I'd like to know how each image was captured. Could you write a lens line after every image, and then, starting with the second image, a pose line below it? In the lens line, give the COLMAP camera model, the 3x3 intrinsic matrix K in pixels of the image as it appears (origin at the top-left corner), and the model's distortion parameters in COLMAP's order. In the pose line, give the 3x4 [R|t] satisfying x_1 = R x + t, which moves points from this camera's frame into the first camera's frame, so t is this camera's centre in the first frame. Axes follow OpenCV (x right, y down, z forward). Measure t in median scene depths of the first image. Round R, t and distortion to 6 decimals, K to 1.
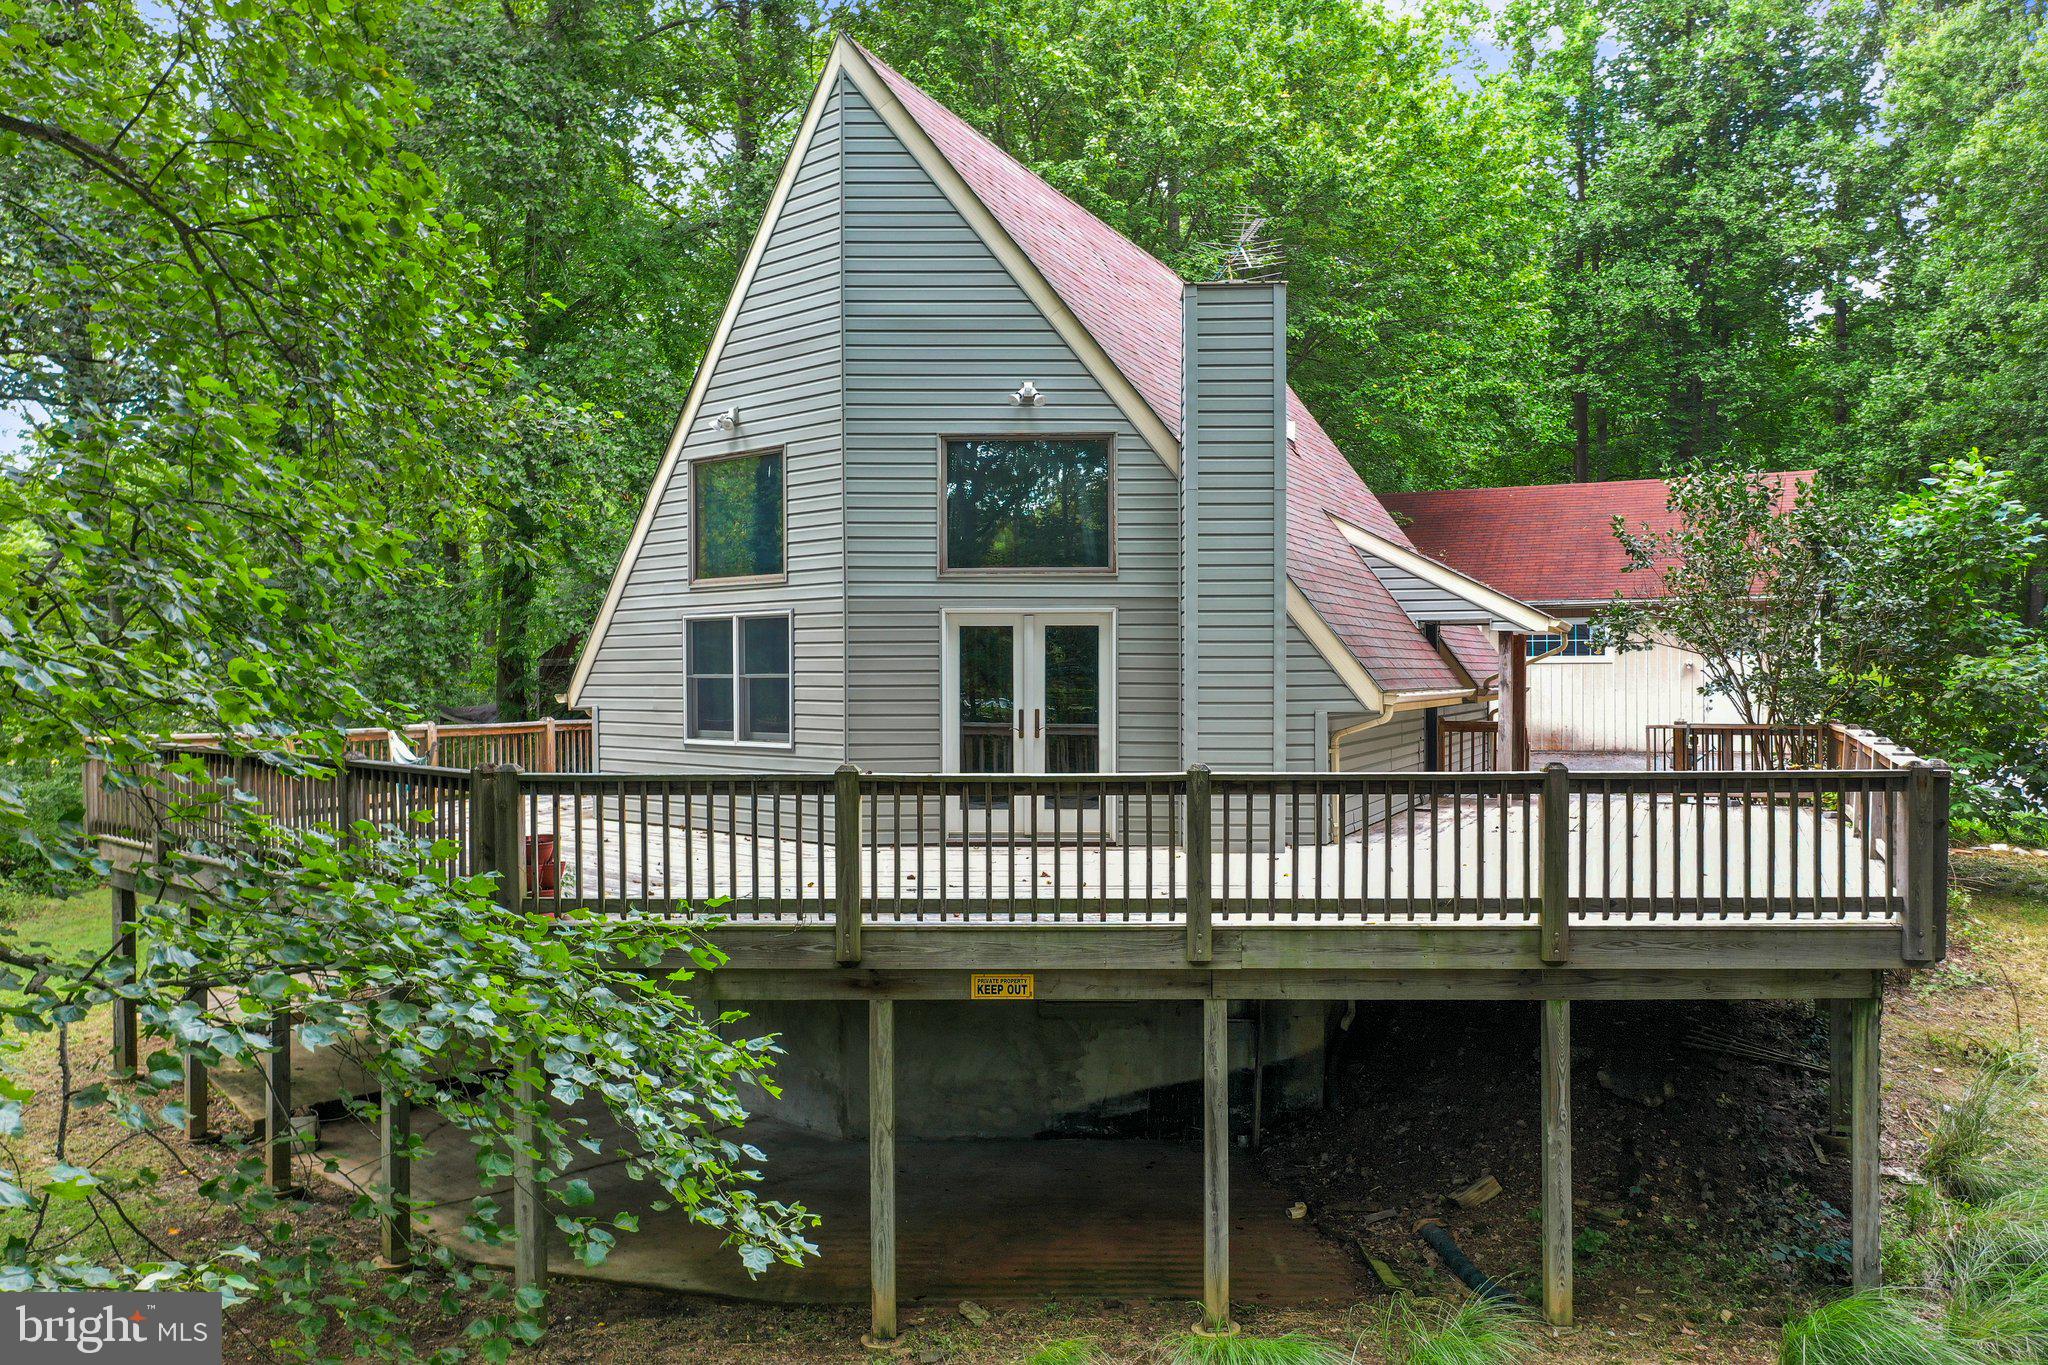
lens RADIAL K [[1609.1, 0, 1024.0], [0, 1609.1, 682.5], [0, 0, 1]] dist [-0.008433, 0.048204]
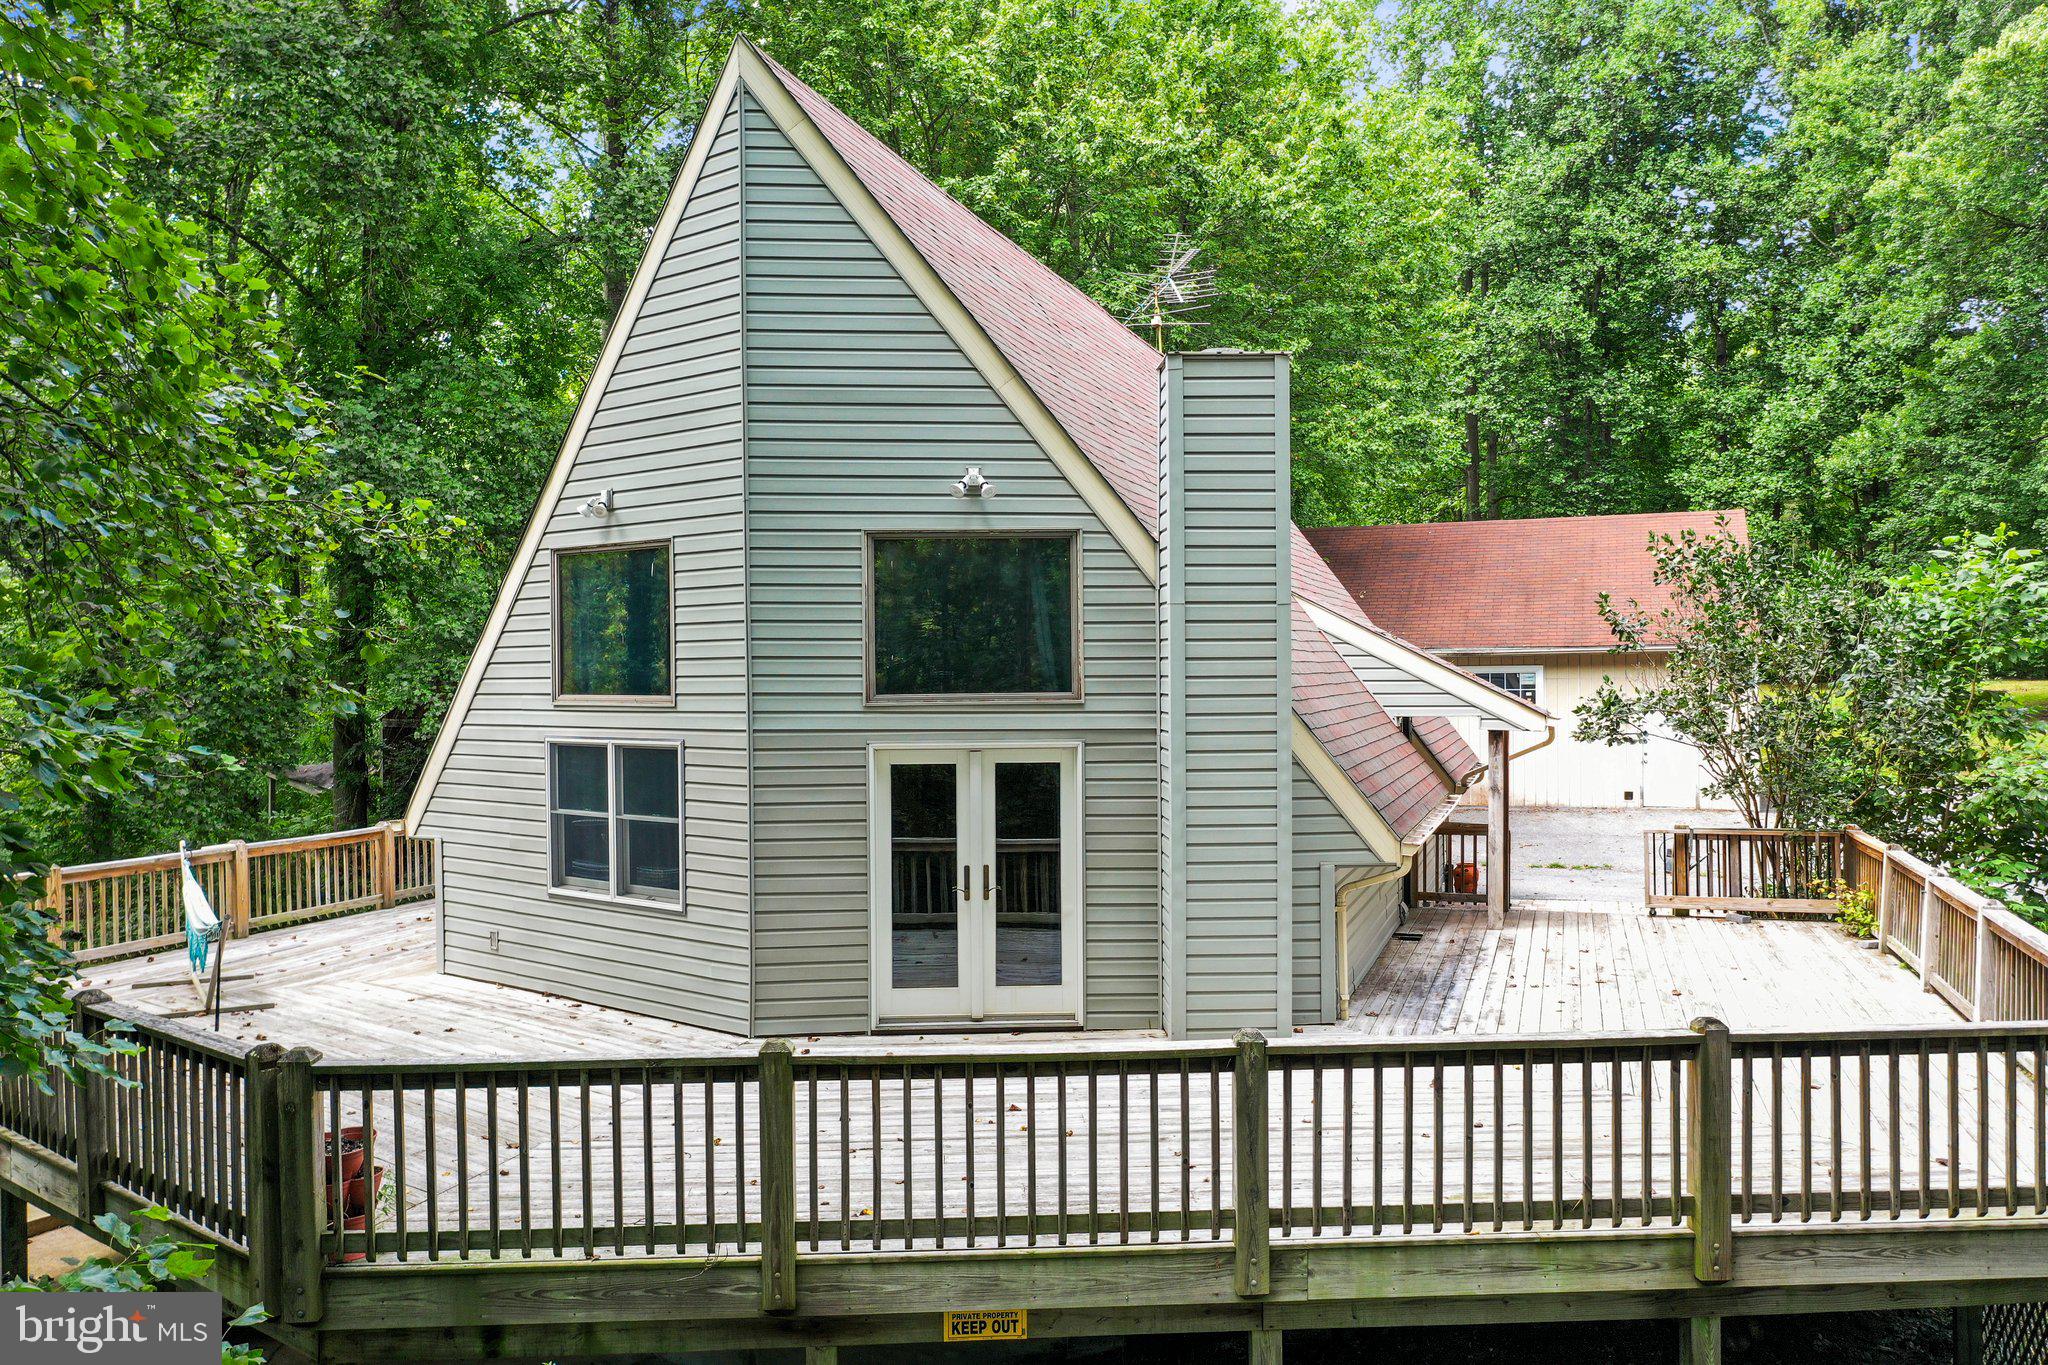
lens RADIAL K [[1609.1, 0, 1024.0], [0, 1609.1, 682.5], [0, 0, 1]] dist [-0.008433, 0.048204]
pose [[0.996787, -0.006884, 0.079802, -0.021553], [0.006931, 0.999976, -0.000316, -0.043733], [-0.079798, 0.000868, 0.996811, 0.103024]]
